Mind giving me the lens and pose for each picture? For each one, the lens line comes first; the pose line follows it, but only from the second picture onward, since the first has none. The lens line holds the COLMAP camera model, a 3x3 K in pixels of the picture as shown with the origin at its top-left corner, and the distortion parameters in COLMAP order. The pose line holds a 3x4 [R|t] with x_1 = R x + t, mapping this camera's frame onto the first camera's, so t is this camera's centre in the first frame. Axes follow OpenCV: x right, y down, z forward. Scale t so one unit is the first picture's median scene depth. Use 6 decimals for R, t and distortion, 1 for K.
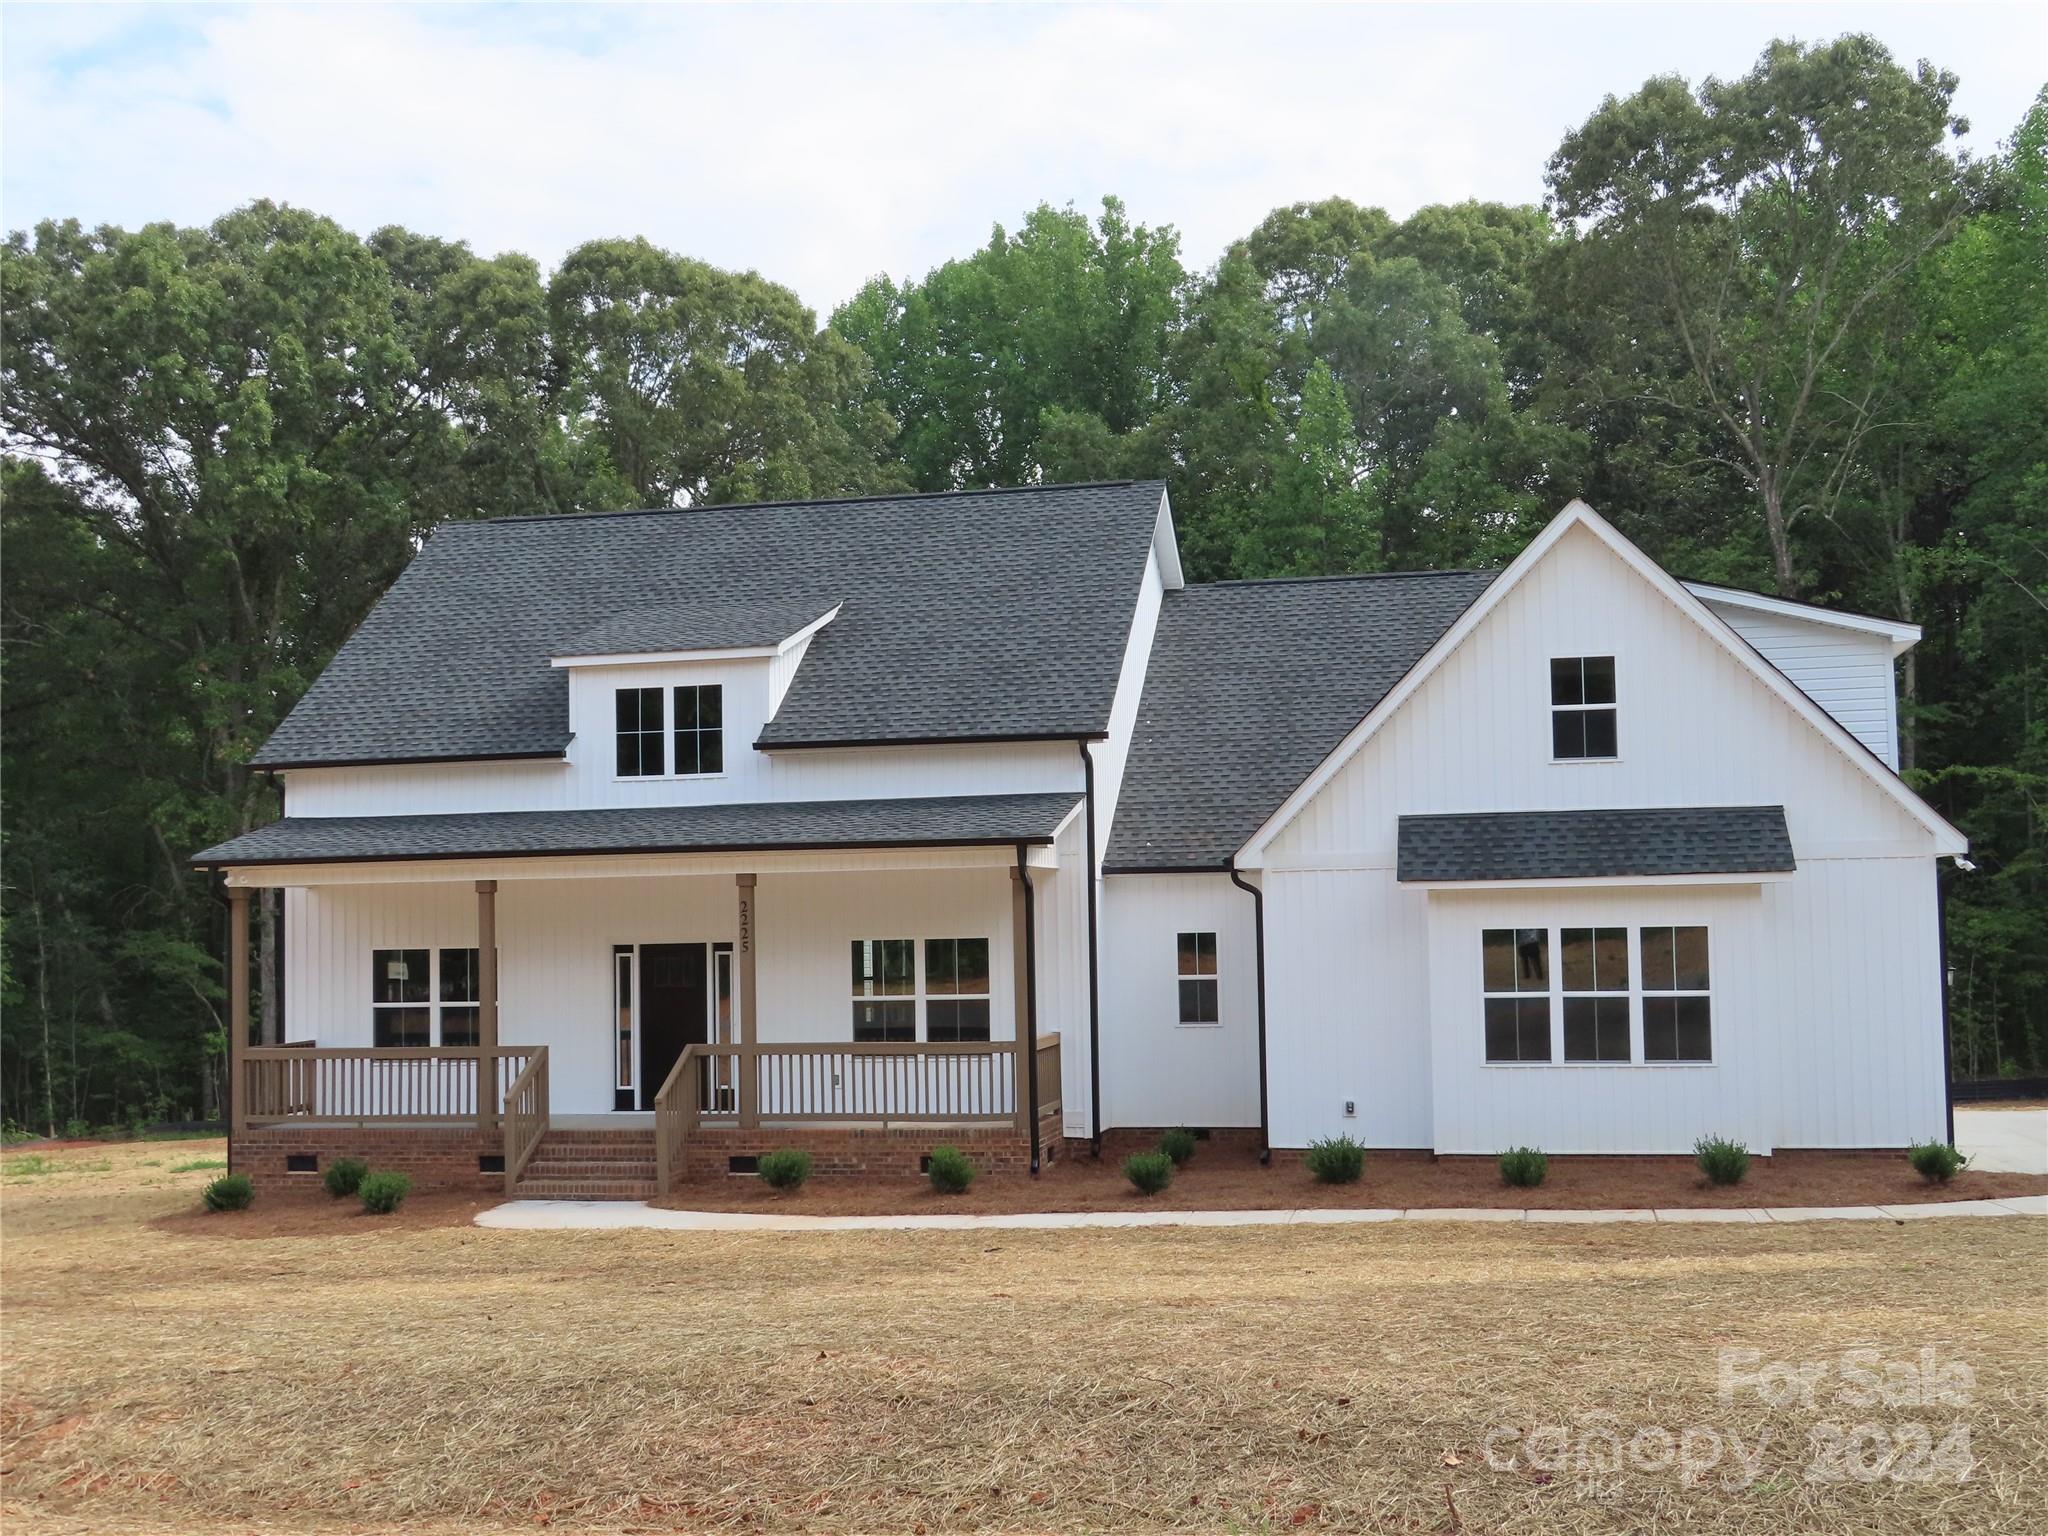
lens RADIAL K [[2319.2, 0, 1023.2], [0, 2319.2, 752.8], [0, 0, 1]] dist [0.009988, 0.000000]
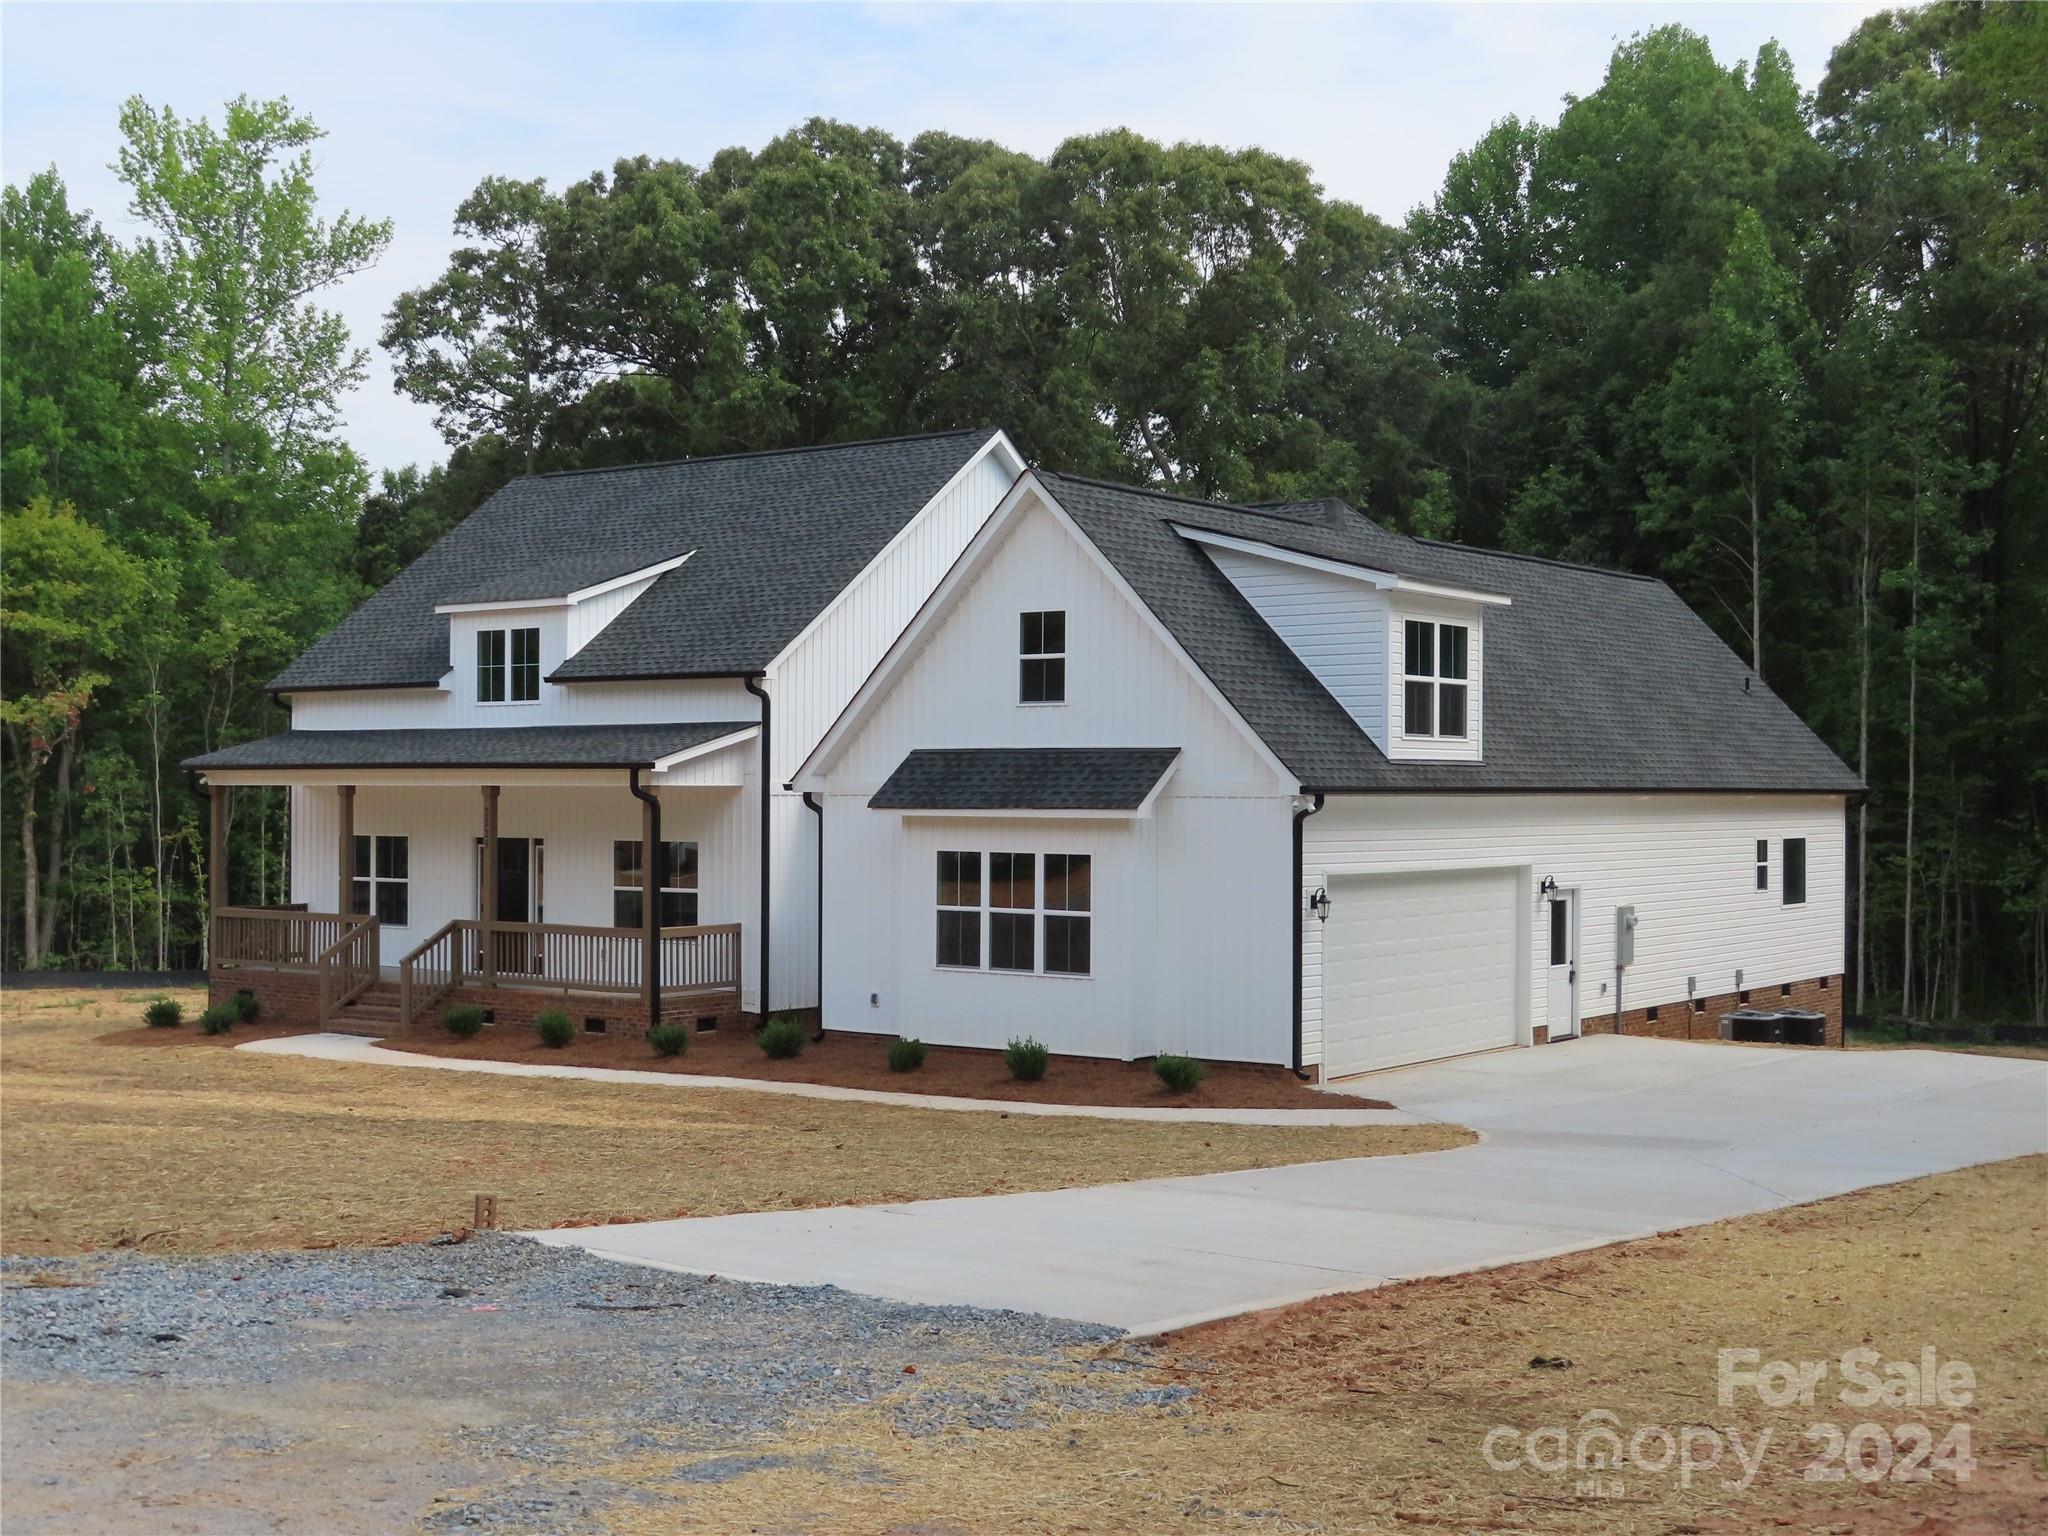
lens RADIAL K [[2556.4, 0, 1025.5], [0, 2556.4, 777.1], [0, 0, 1]] dist [-0.014067, 0.000000]
pose [[0.909494, 0.020666, -0.415203, 0.673457], [0.008728, 0.997594, 0.068773, -0.041834], [0.415625, -0.066172, 0.907126, -0.116738]]
